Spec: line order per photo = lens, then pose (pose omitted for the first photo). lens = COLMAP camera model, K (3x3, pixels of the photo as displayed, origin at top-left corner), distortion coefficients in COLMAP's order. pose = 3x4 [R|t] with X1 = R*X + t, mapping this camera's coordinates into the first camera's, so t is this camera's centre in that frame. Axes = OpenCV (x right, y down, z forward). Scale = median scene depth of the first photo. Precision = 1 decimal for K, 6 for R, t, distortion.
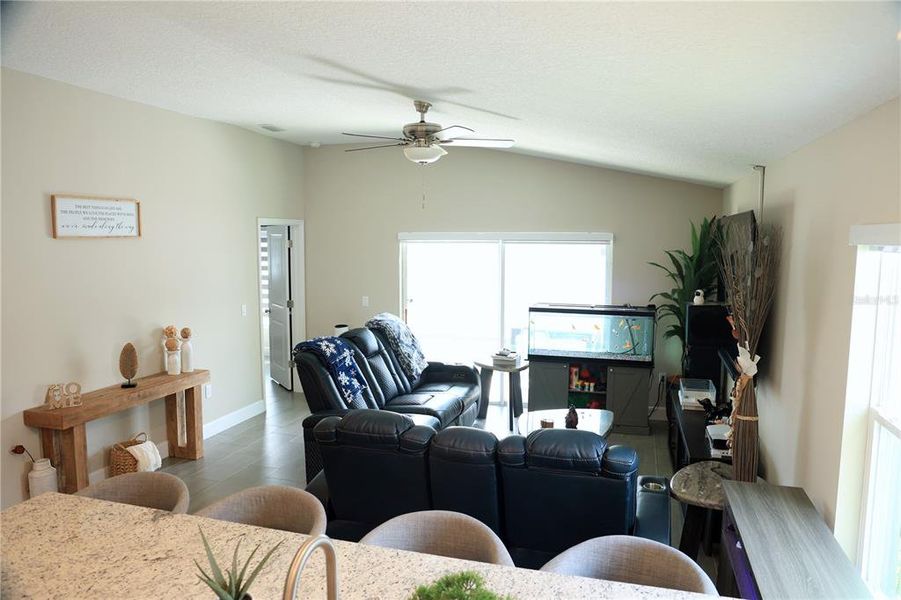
lens RADIAL K [[625.6, 0, 451.9], [0, 625.6, 298.8], [0, 0, 1]] dist [-0.077958, 0.051112]
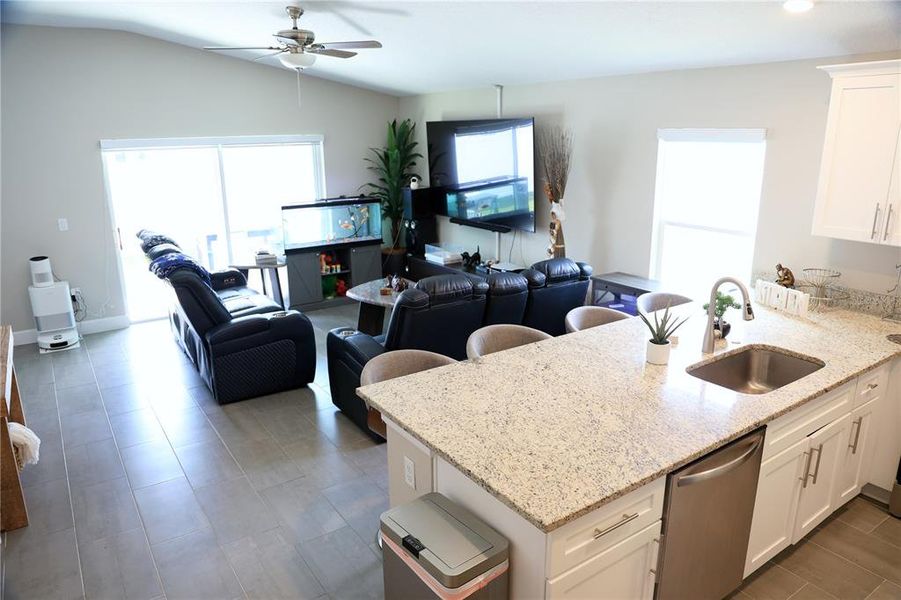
lens RADIAL K [[625.6, 0, 456.2], [0, 625.6, 302.8], [0, 0, 1]] dist [-0.077958, 0.051112]
pose [[0.634901, -0.214635, 0.742181, -0.516289], [0.093370, 0.974911, 0.202065, -0.012307], [-0.766931, -0.058994, 0.639013, 0.070813]]
